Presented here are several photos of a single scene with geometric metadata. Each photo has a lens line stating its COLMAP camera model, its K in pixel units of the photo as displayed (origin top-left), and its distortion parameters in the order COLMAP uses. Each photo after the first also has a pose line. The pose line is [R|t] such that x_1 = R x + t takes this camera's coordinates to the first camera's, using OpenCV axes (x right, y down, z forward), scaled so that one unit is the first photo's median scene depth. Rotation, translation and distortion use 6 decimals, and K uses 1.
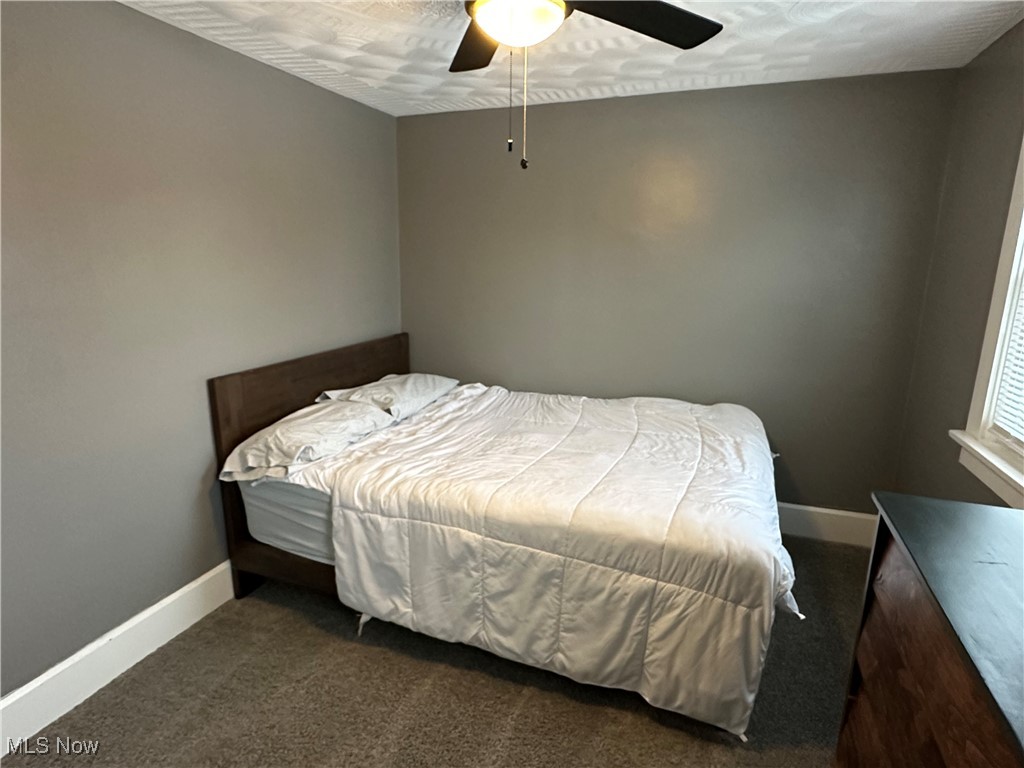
lens RADIAL K [[581.9, 0, 512.4], [0, 581.9, 394.0], [0, 0, 1]] dist [-0.003403, 0.001317]
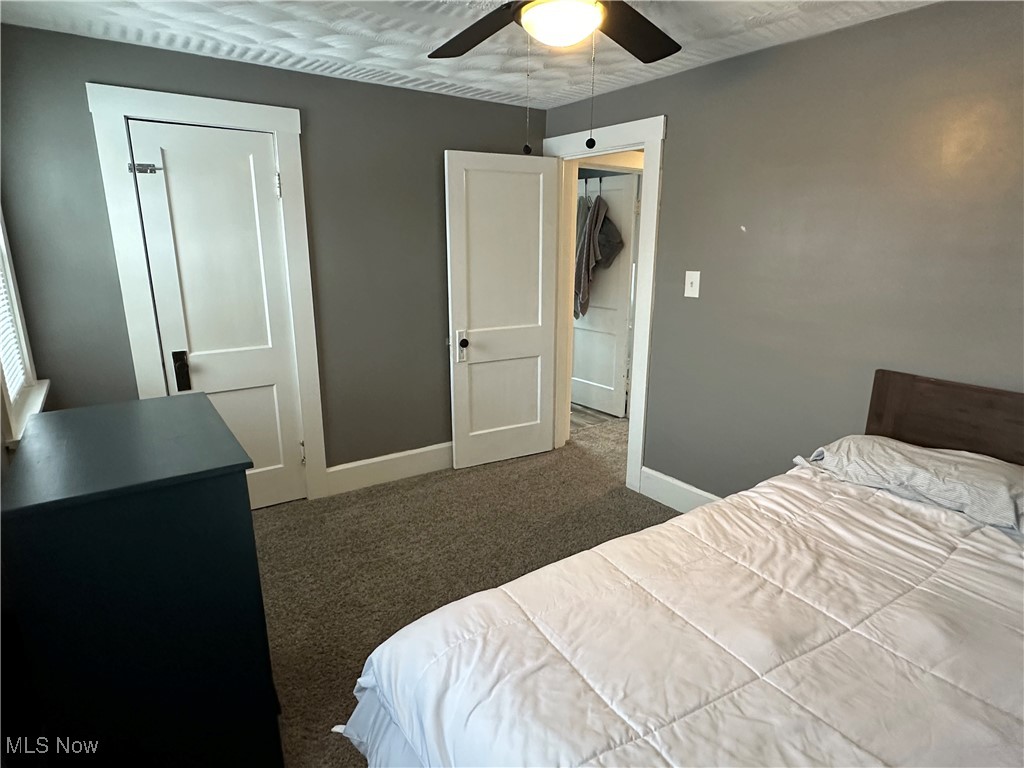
lens RADIAL K [[581.9, 0, 511.5], [0, 581.9, 386.2], [0, 0, 1]] dist [-0.003403, 0.001317]
pose [[-0.579933, 0.186300, -0.793076, 0.629341], [-0.201182, 0.910599, 0.361020, -0.229861], [0.789432, 0.368920, -0.490606, 0.992167]]
